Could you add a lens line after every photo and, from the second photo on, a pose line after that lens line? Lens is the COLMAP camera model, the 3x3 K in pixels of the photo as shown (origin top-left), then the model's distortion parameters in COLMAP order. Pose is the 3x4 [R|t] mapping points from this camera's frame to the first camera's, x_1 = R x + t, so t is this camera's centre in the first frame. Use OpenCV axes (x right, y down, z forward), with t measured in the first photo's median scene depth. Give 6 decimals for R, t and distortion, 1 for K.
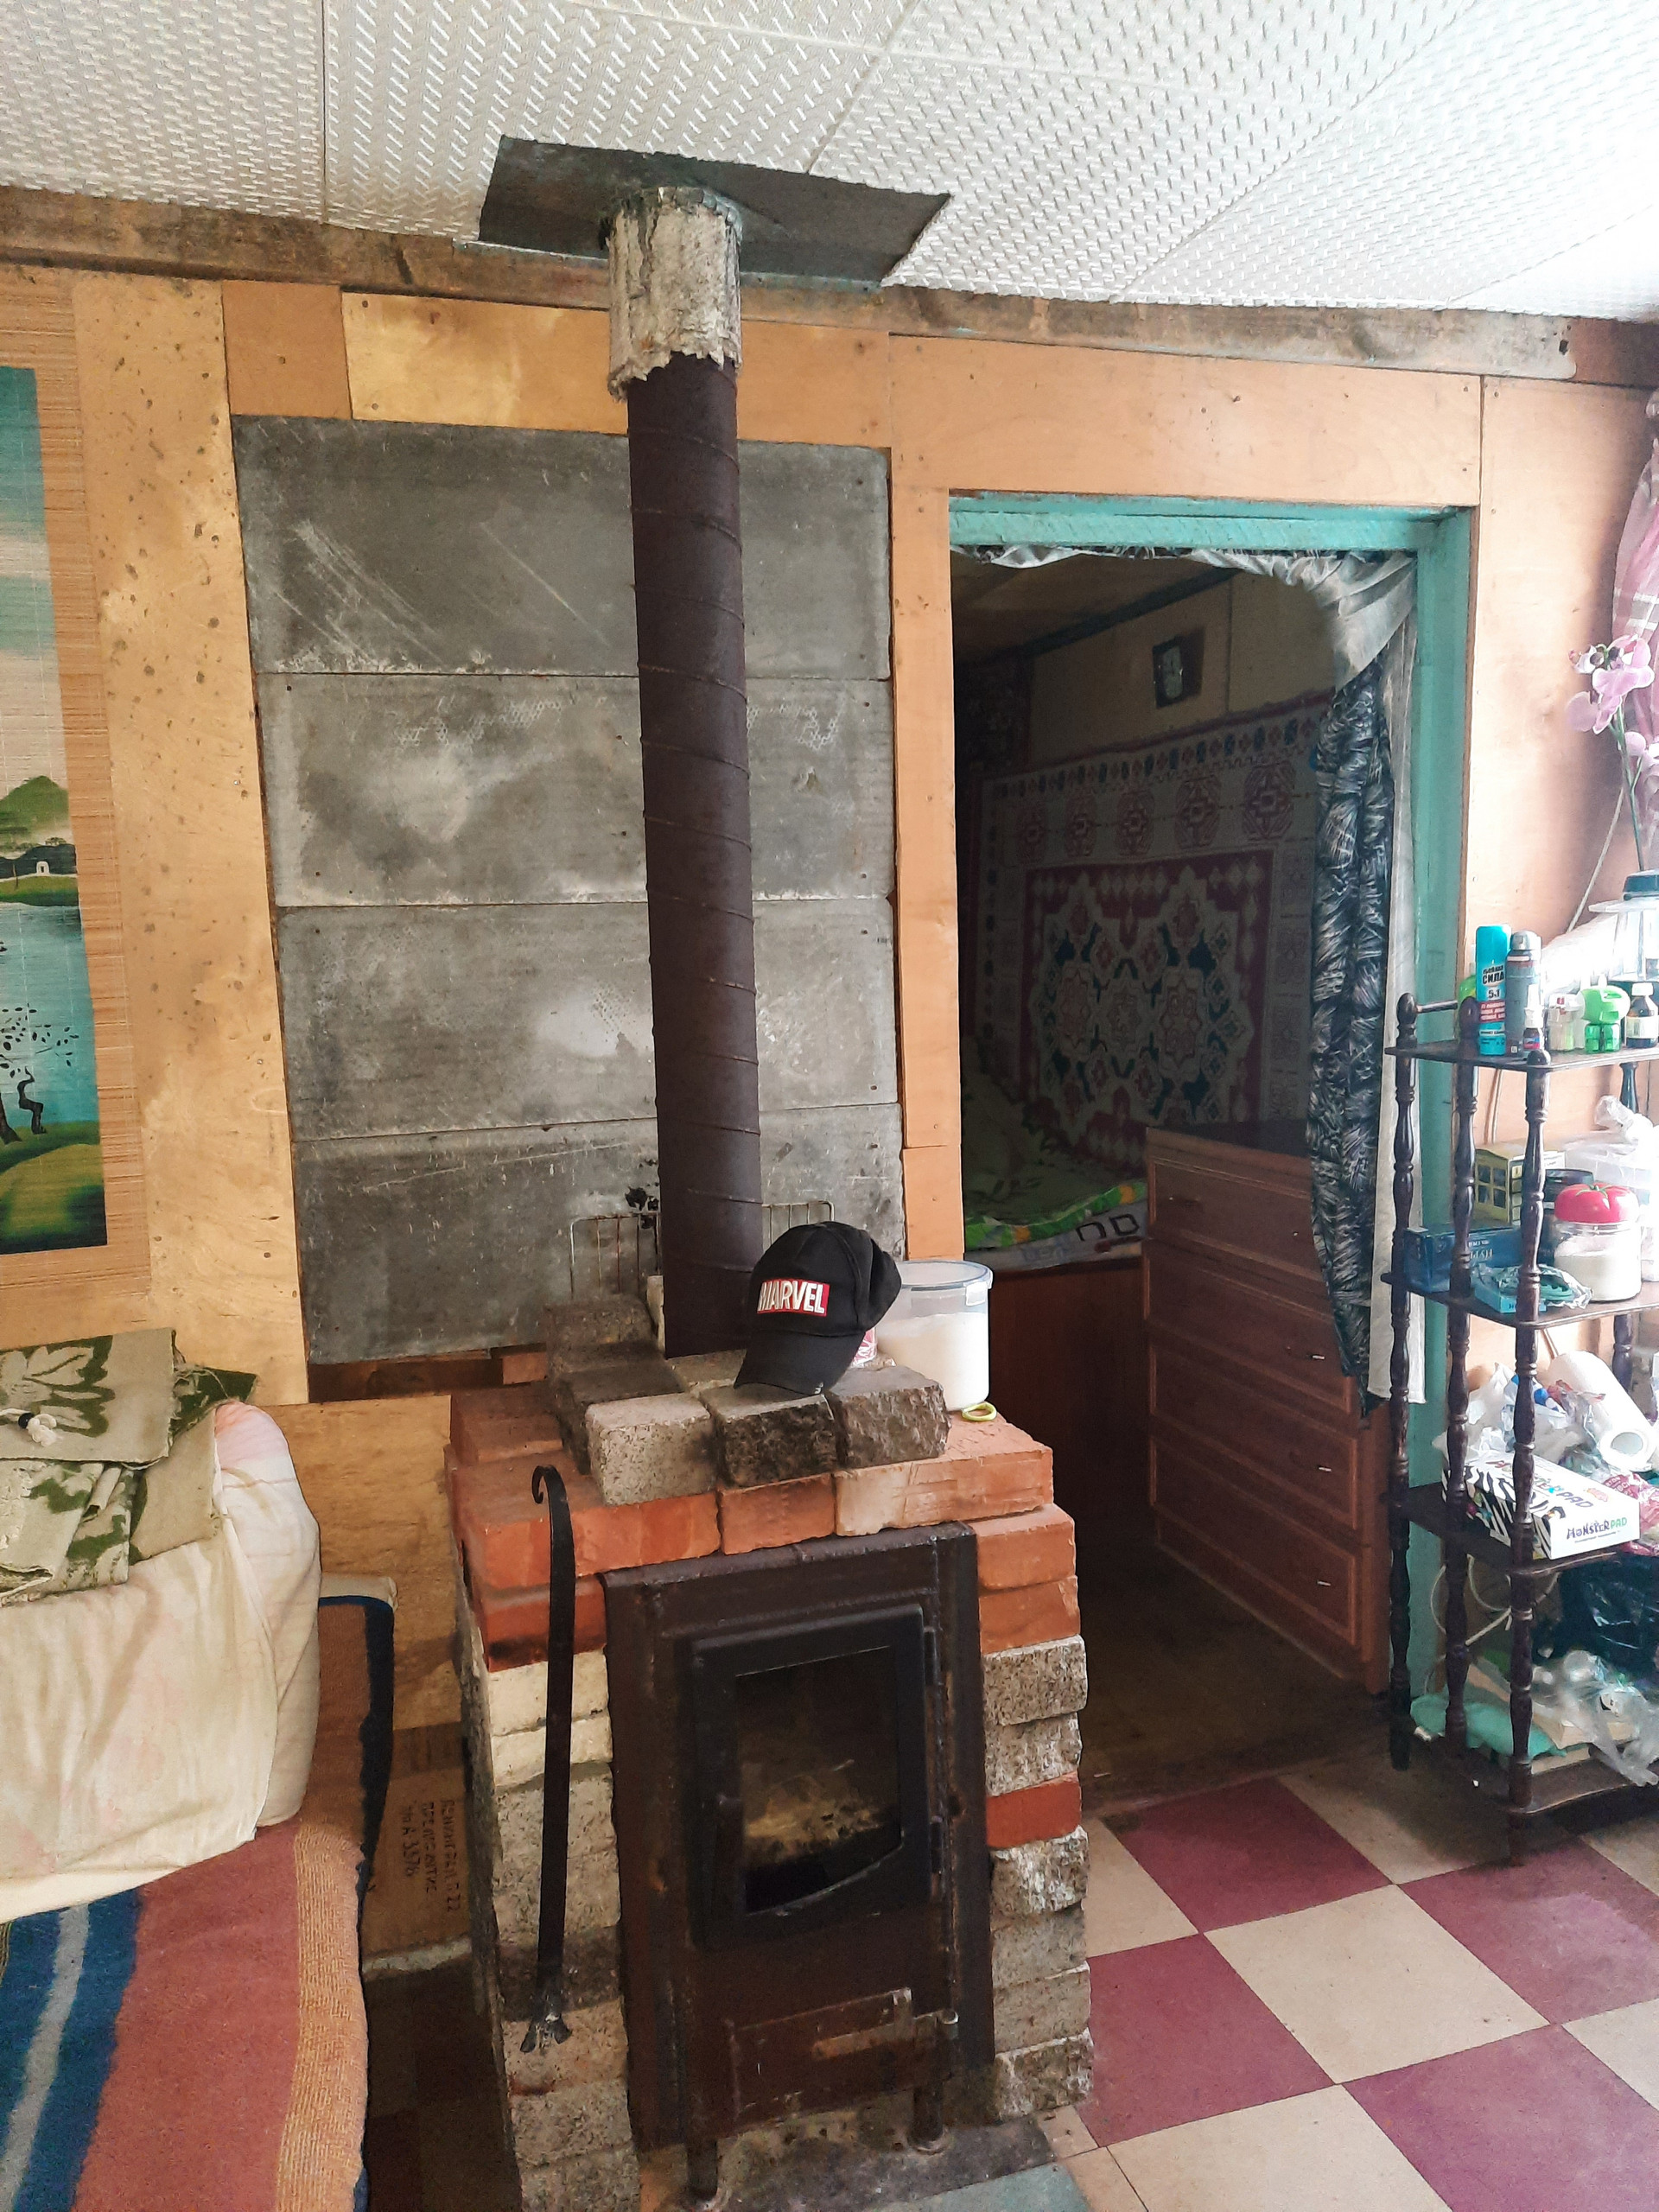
lens RADIAL K [[1609.6, 0, 829.5], [0, 1609.6, 1106.0], [0, 0, 1]] dist [0.059545, -0.072312]
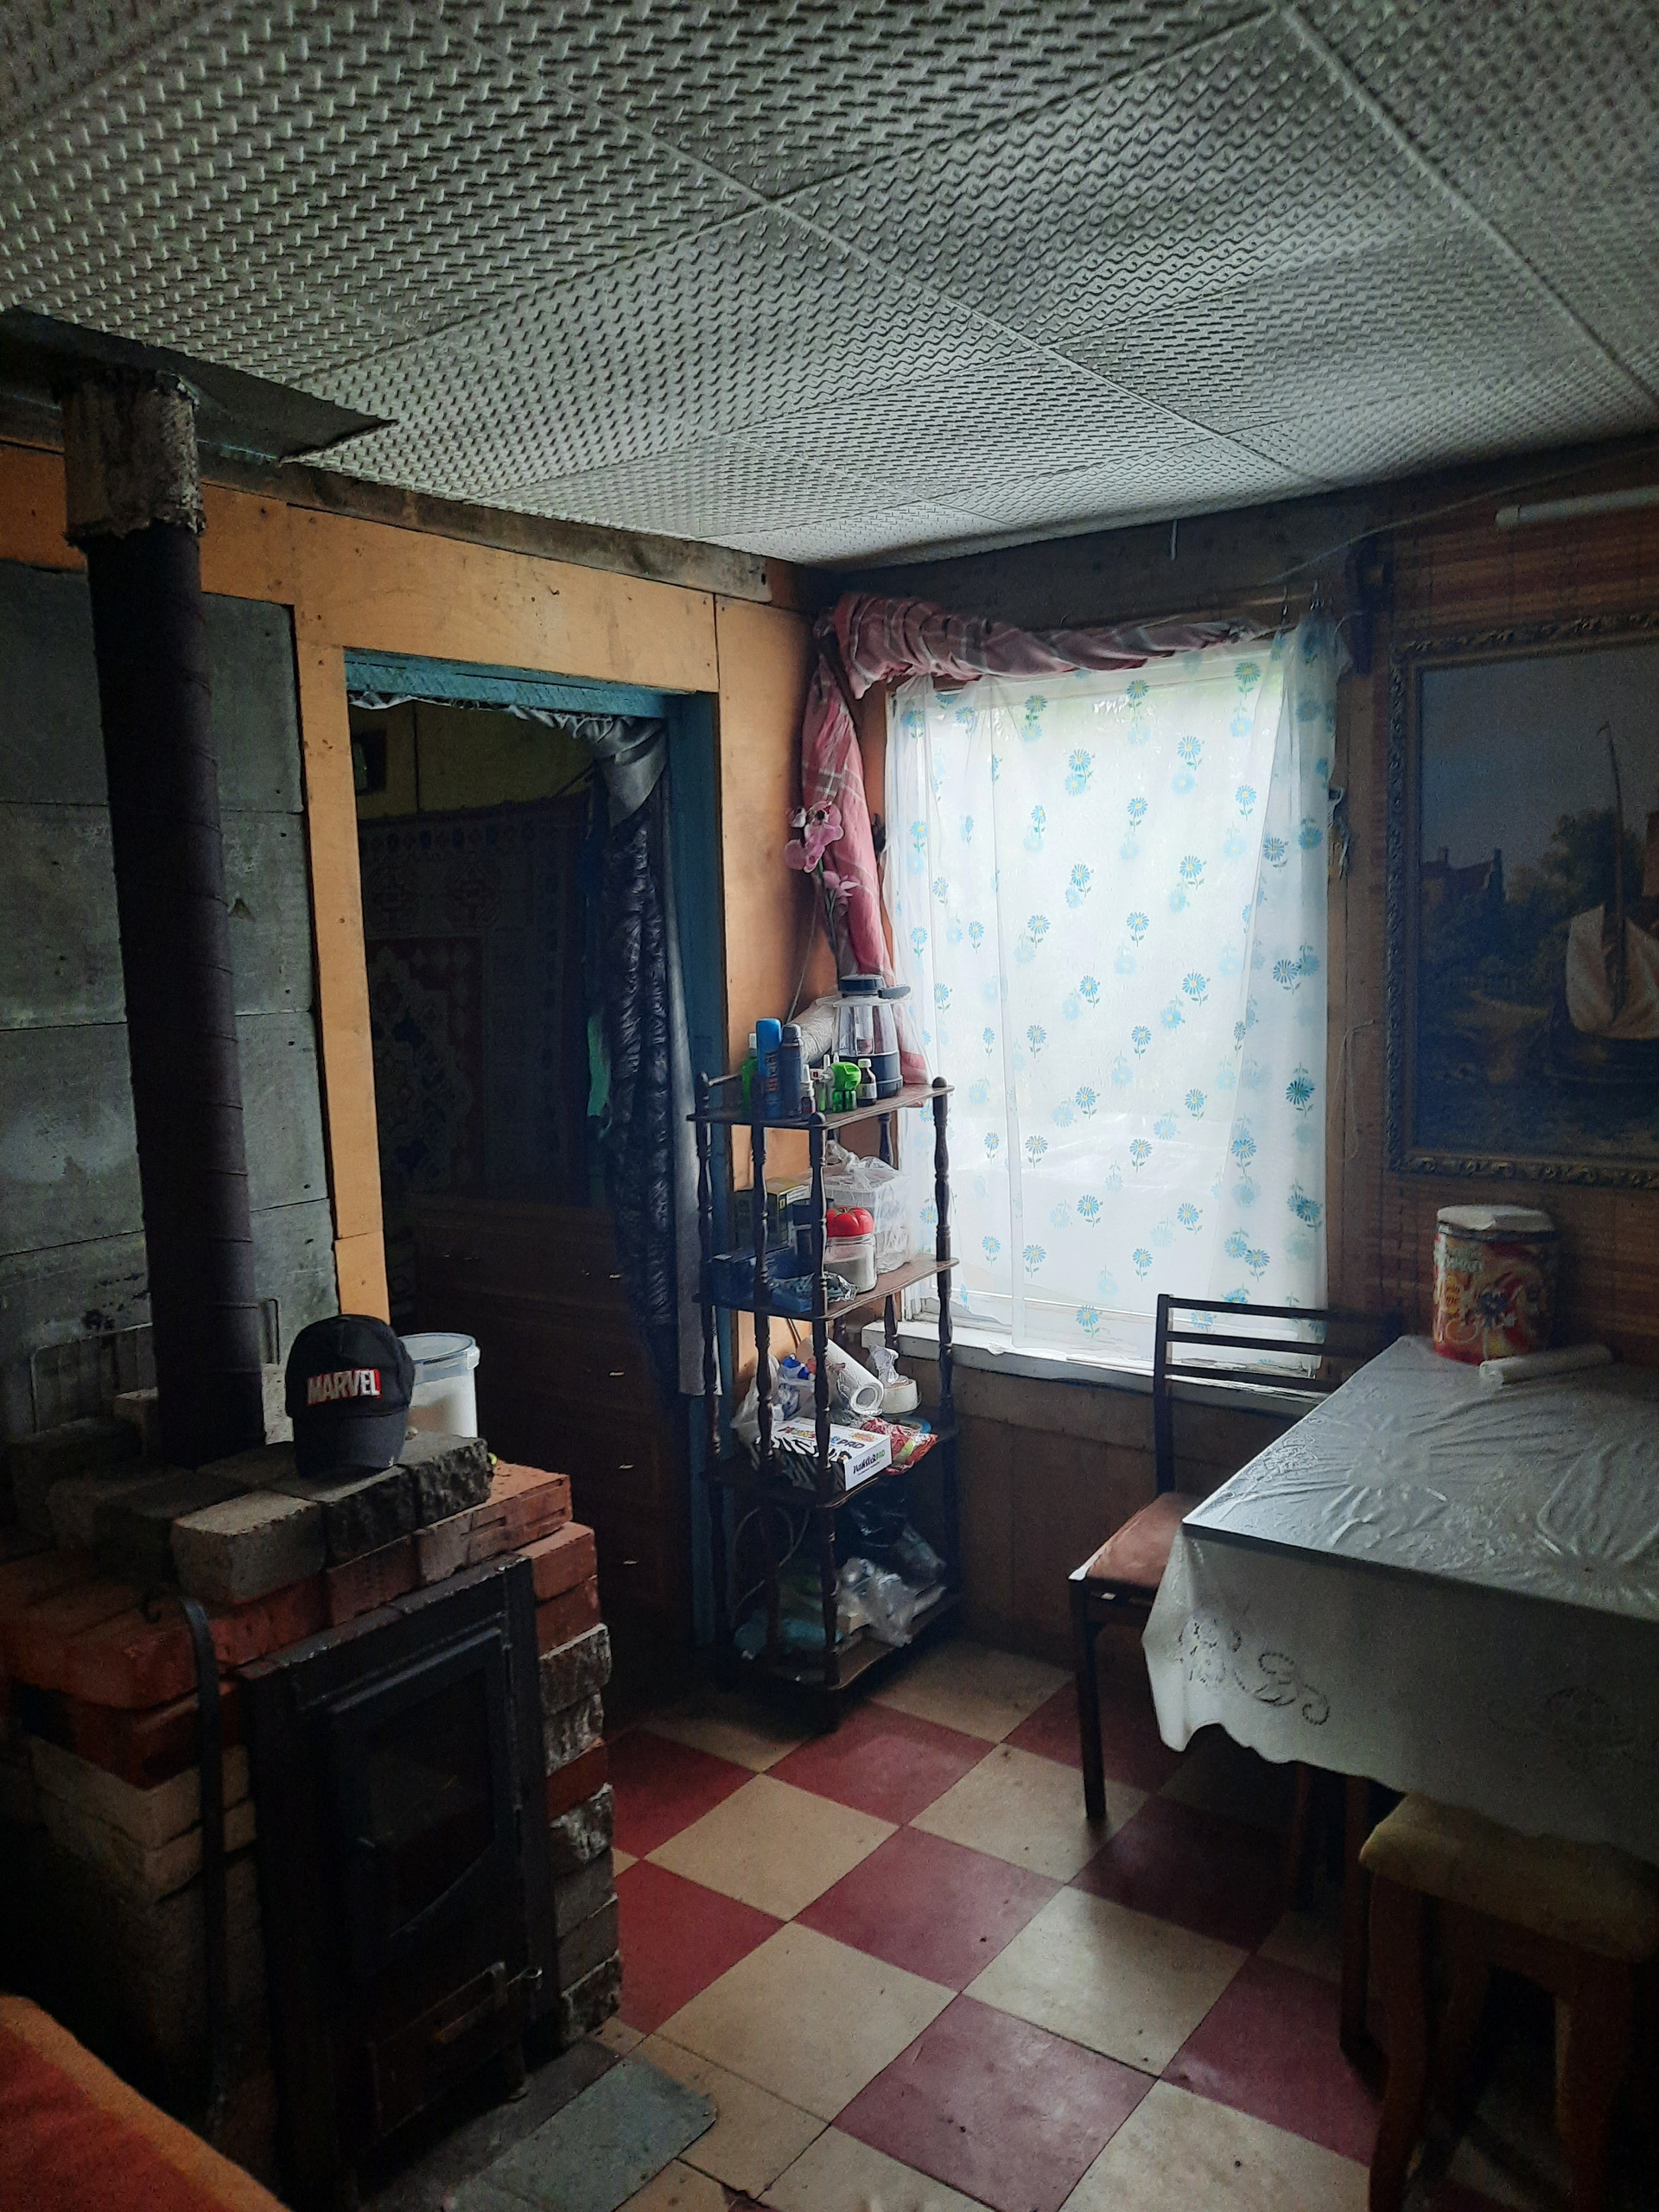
lens RADIAL K [[1609.6, 0, 829.5], [0, 1609.6, 1106.0], [0, 0, 1]] dist [0.059545, -0.072312]
pose [[0.812357, -0.063725, 0.579669, -0.328259], [0.076779, 0.997046, 0.002010, -0.042484], [-0.578085, 0.042873, 0.814850, -0.091431]]
